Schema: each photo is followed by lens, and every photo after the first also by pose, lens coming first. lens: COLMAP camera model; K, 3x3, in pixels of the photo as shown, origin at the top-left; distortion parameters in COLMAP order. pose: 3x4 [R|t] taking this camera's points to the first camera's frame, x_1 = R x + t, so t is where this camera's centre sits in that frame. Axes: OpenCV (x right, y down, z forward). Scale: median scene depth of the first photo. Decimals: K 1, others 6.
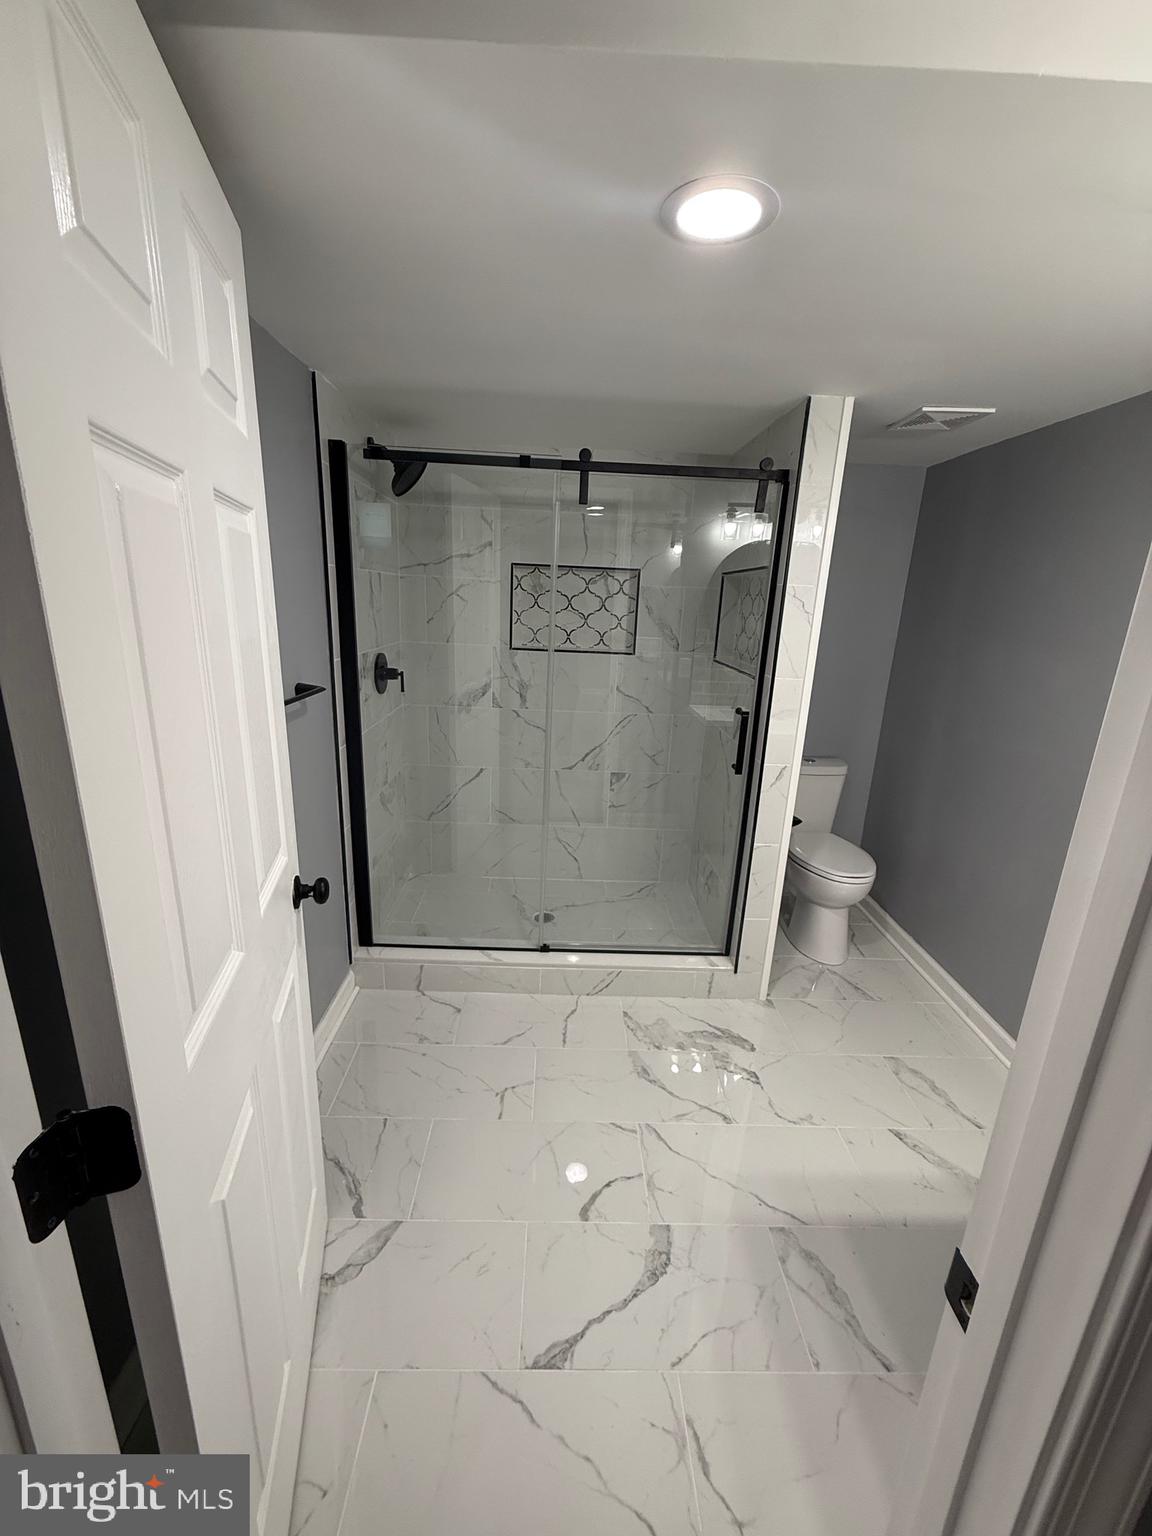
lens RADIAL K [[613.1, 0, 574.4], [0, 613.1, 767.5], [0, 0, 1]] dist [0.002109, -0.000498]
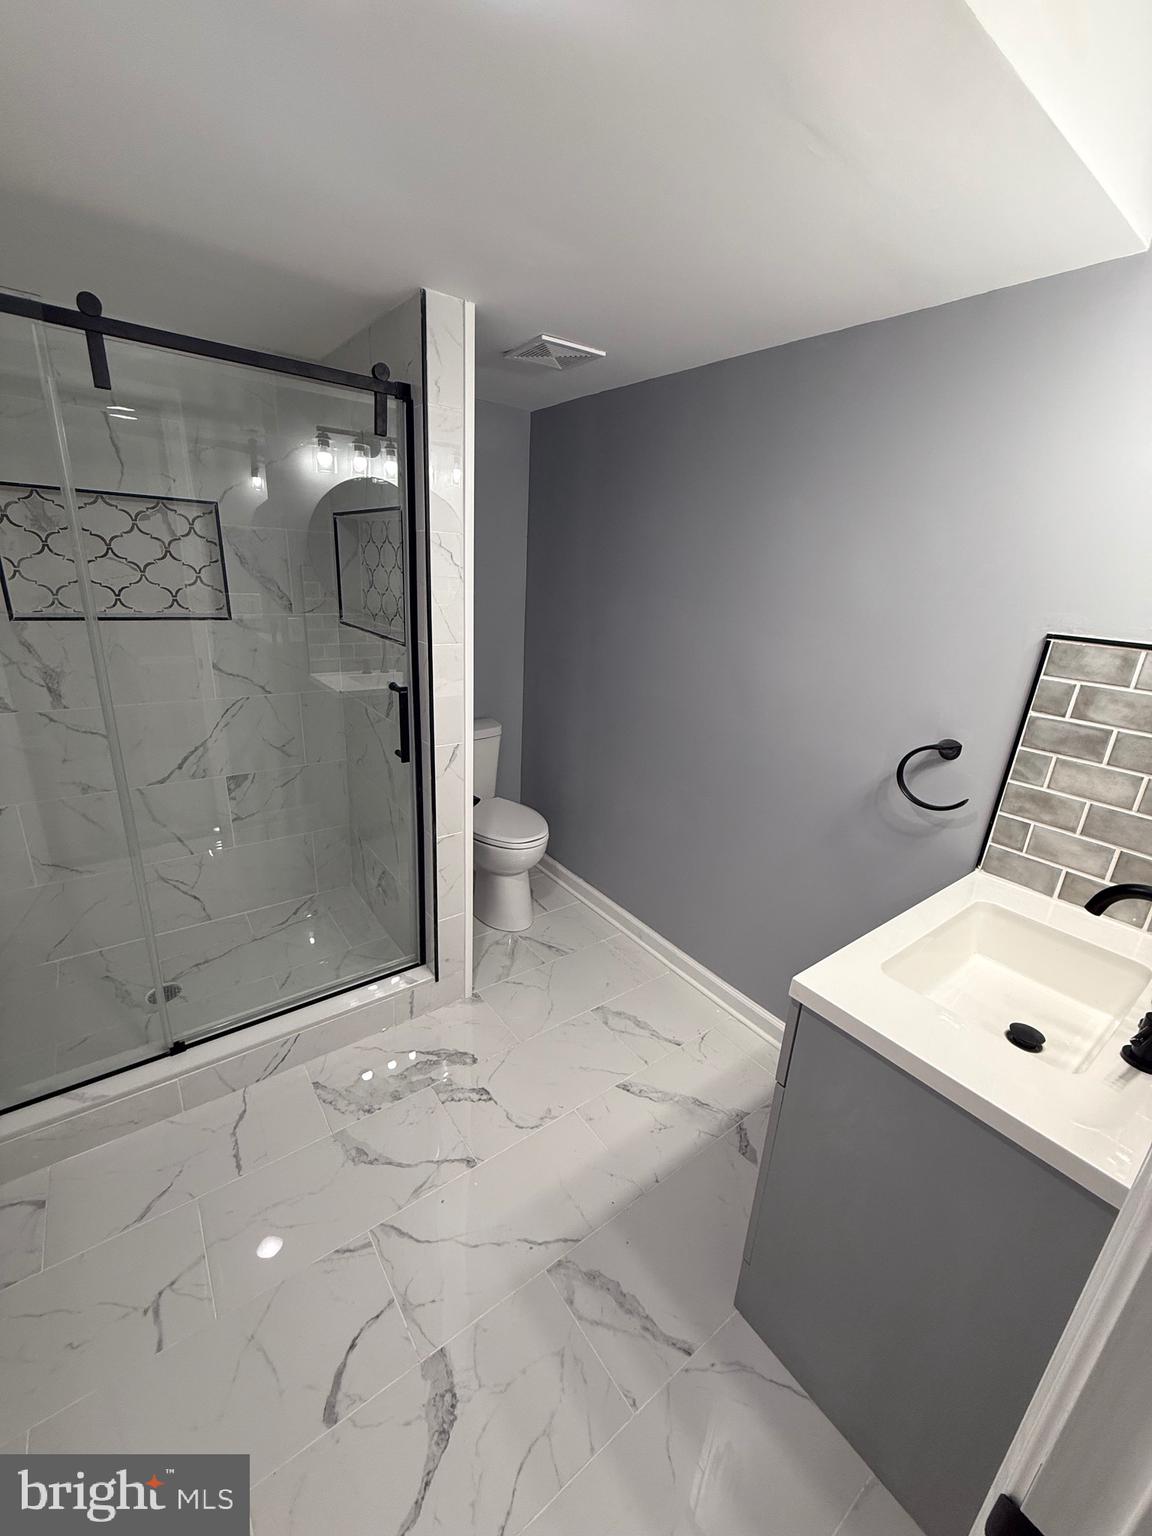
lens RADIAL K [[613.1, 0, 576.0], [0, 613.1, 767.9], [0, 0, 1]] dist [0.002109, -0.000498]
pose [[0.814362, -0.179643, 0.551854, -0.006984], [0.134938, 0.983437, 0.121008, -0.047653], [-0.564452, -0.024078, 0.825115, 0.165740]]
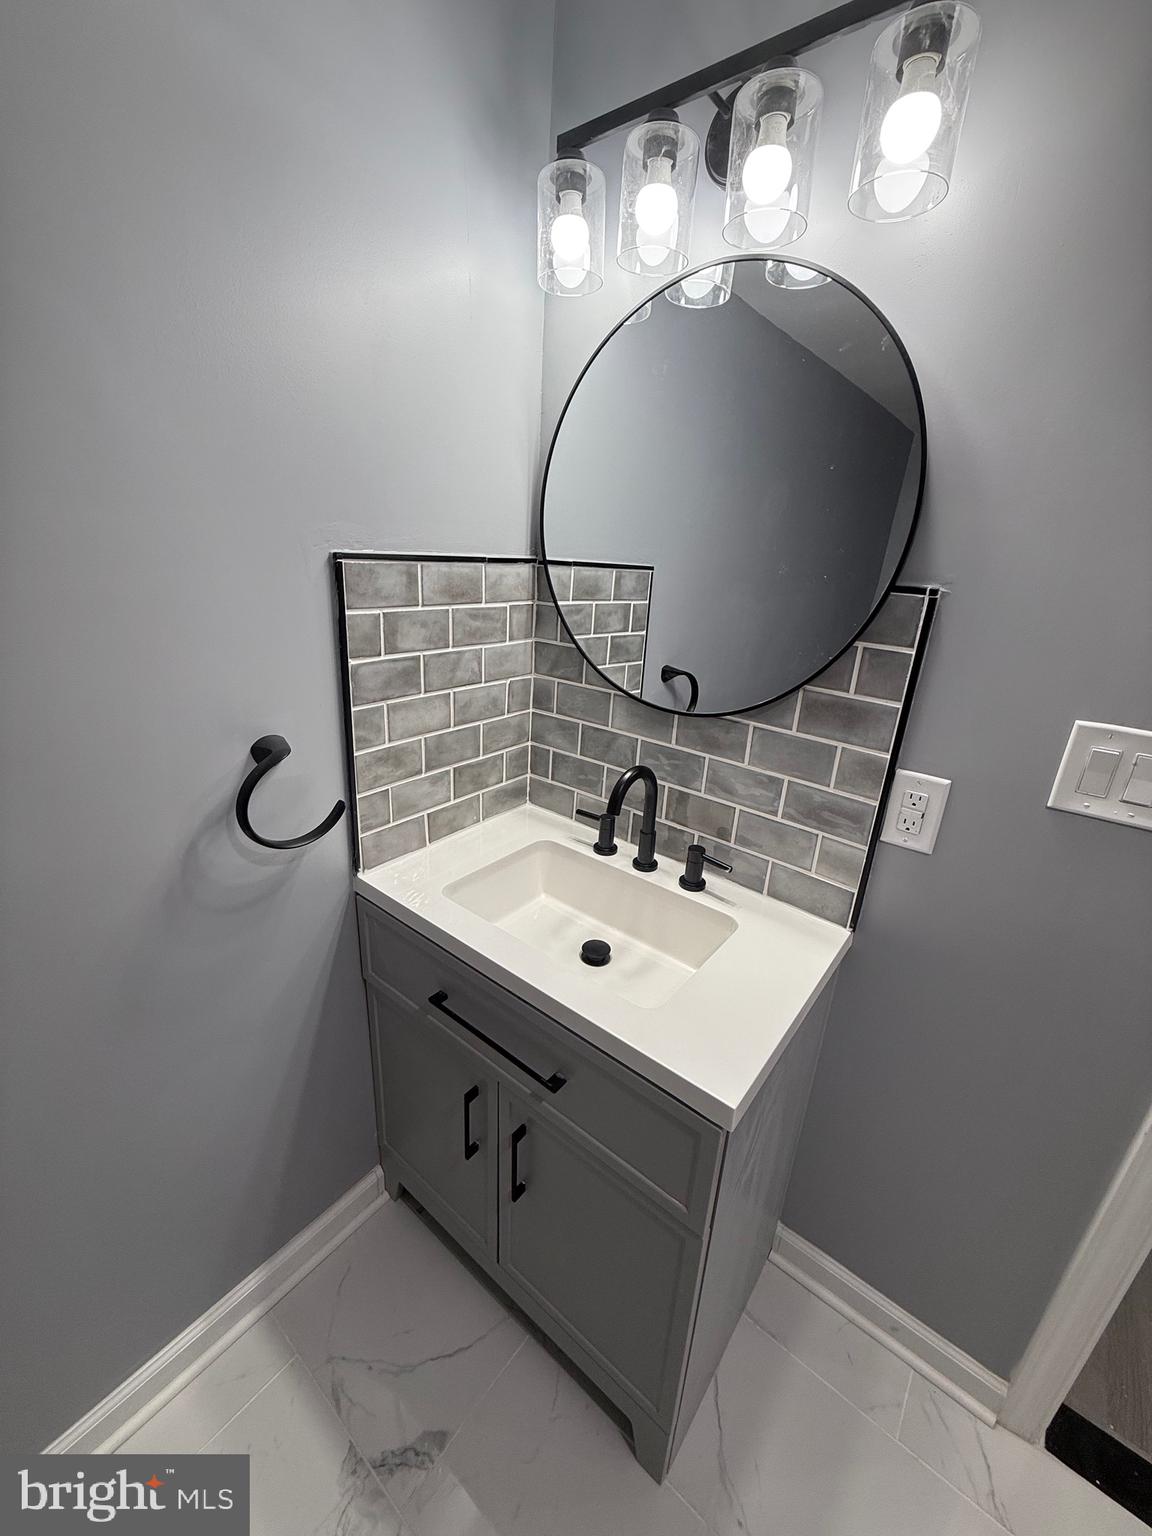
lens RADIAL K [[613.1, 0, 574.3], [0, 613.1, 768.2], [0, 0, 1]] dist [0.002109, -0.000498]
pose [[-0.761990, -0.295113, 0.576437, 0.224380], [0.093802, 0.830443, 0.549150, -0.115284], [-0.640759, 0.472517, -0.605108, 0.515866]]
